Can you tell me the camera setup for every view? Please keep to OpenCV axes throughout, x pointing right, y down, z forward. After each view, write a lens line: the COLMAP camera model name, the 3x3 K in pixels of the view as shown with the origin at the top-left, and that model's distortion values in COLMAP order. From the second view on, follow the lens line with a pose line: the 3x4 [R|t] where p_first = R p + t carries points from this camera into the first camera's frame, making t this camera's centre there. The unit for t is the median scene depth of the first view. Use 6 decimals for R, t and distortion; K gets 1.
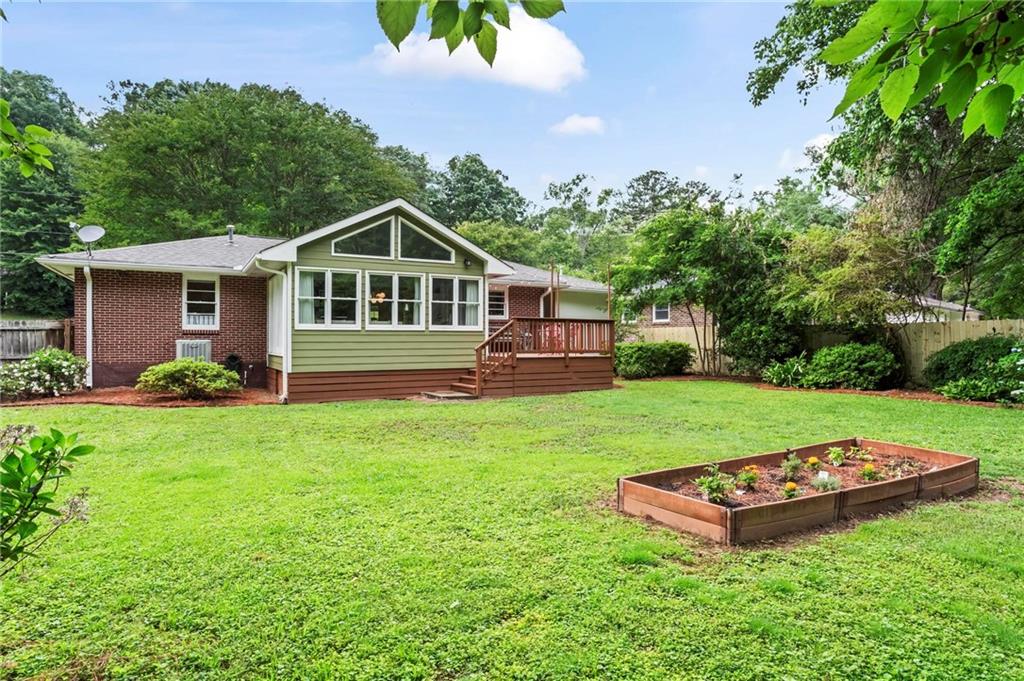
lens RADIAL K [[567.6, 0, 482.1], [0, 567.6, 324.8], [0, 0, 1]] dist [-0.006125, 0.003270]
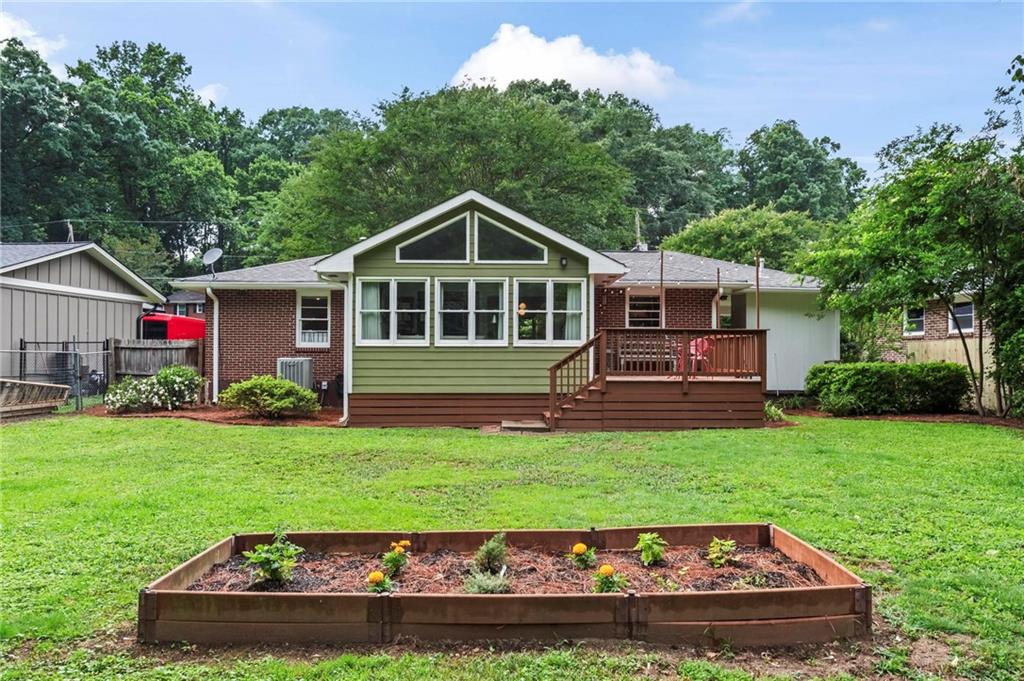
lens RADIAL K [[668.2, 0, 508.5], [0, 668.2, 349.2], [0, 0, 1]] dist [-0.013082, 0.005305]
pose [[0.901483, -0.004937, -0.432786, 0.323580], [0.008642, 0.999941, 0.006594, 0.007347], [0.432727, -0.009684, 0.901473, 0.122841]]
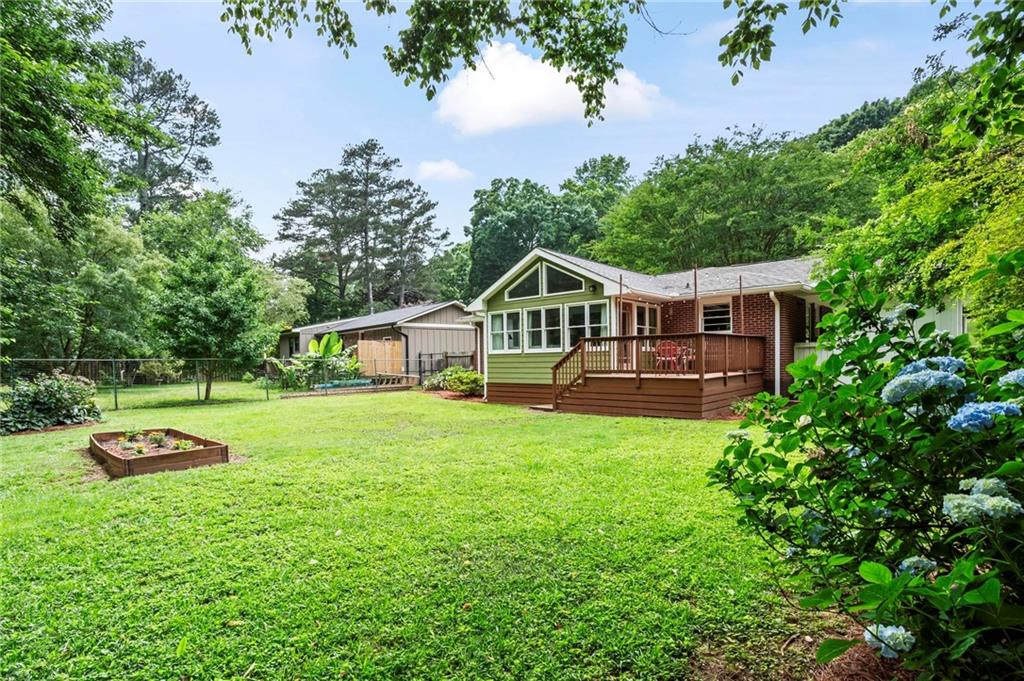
lens RADIAL K [[497.6, 0, 513.4], [0, 497.6, 342.4], [0, 0, 1]] dist [-0.014070, 0.008152]
pose [[0.345208, -0.038864, -0.937721, 0.849647], [0.036467, 0.998943, -0.027976, 0.015014], [0.937817, -0.024538, 0.346260, 0.546006]]
